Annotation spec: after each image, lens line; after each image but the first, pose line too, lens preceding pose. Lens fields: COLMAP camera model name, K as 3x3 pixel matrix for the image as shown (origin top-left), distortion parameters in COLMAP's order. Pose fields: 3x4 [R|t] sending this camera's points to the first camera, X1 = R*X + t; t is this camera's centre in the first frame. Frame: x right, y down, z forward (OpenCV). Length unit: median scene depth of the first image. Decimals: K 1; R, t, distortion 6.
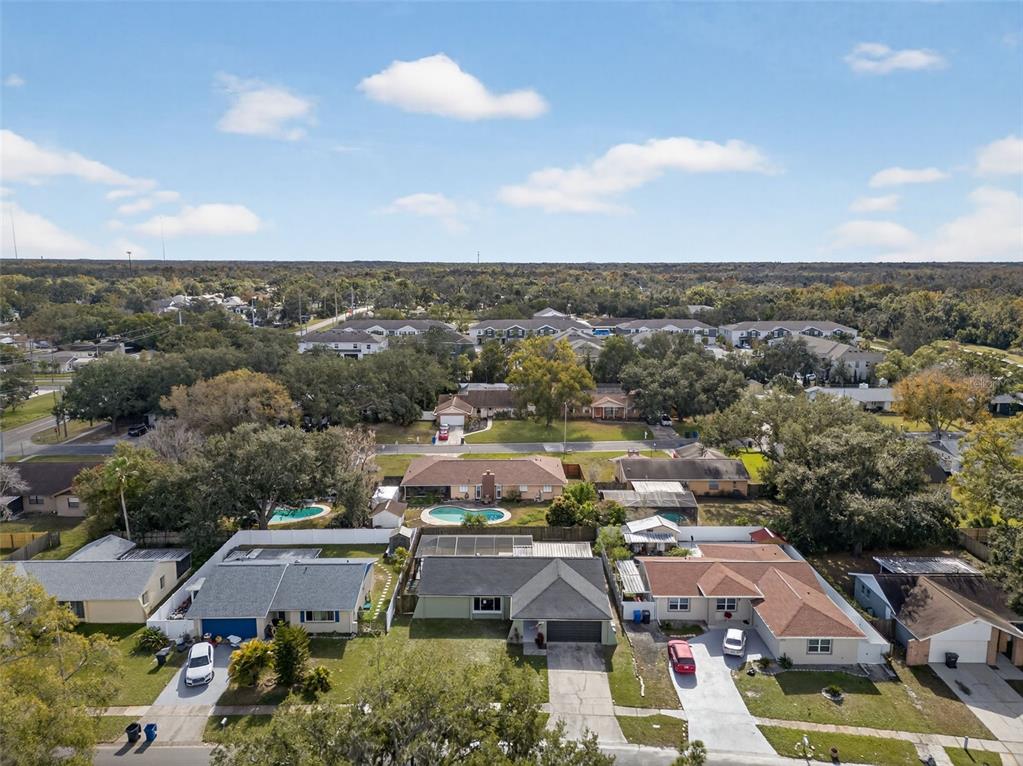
lens RADIAL K [[704.7, 0, 511.5], [0, 704.7, 383.0], [0, 0, 1]] dist [0.087512, -0.001790]
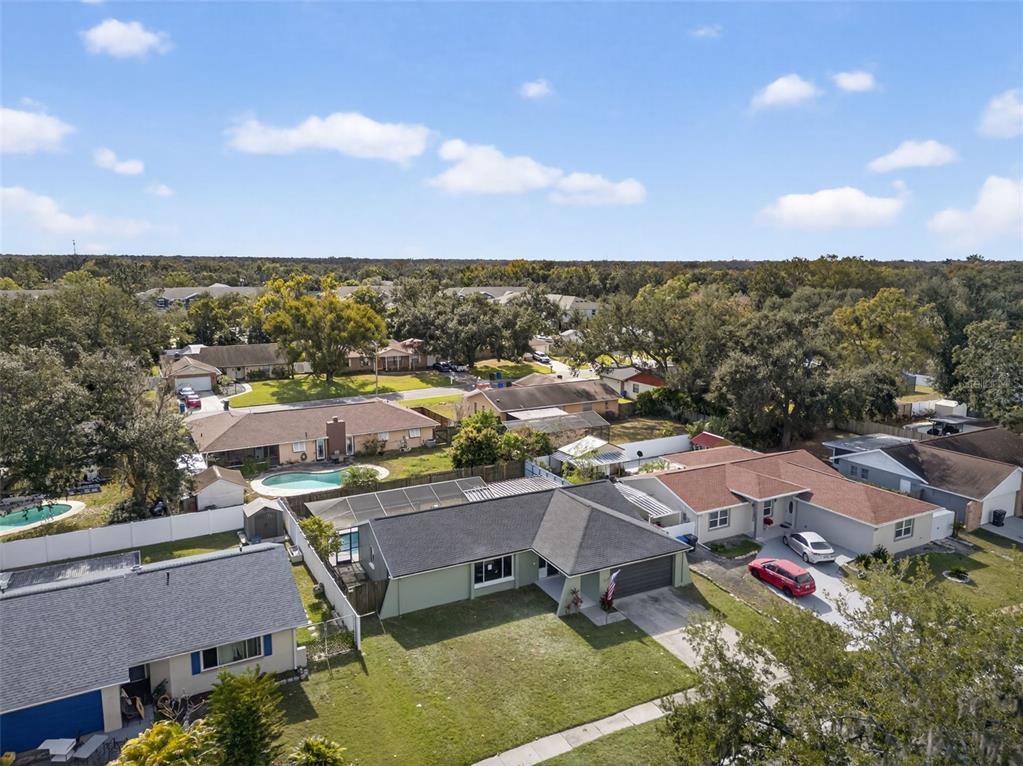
lens RADIAL K [[704.7, 0, 511.5], [0, 704.7, 383.0], [0, 0, 1]] dist [0.087512, -0.001790]
pose [[0.884497, -0.079905, 0.459653, -0.250930], [0.076616, 0.996726, 0.025840, 0.107166], [-0.460213, 0.012361, 0.887723, 0.355023]]
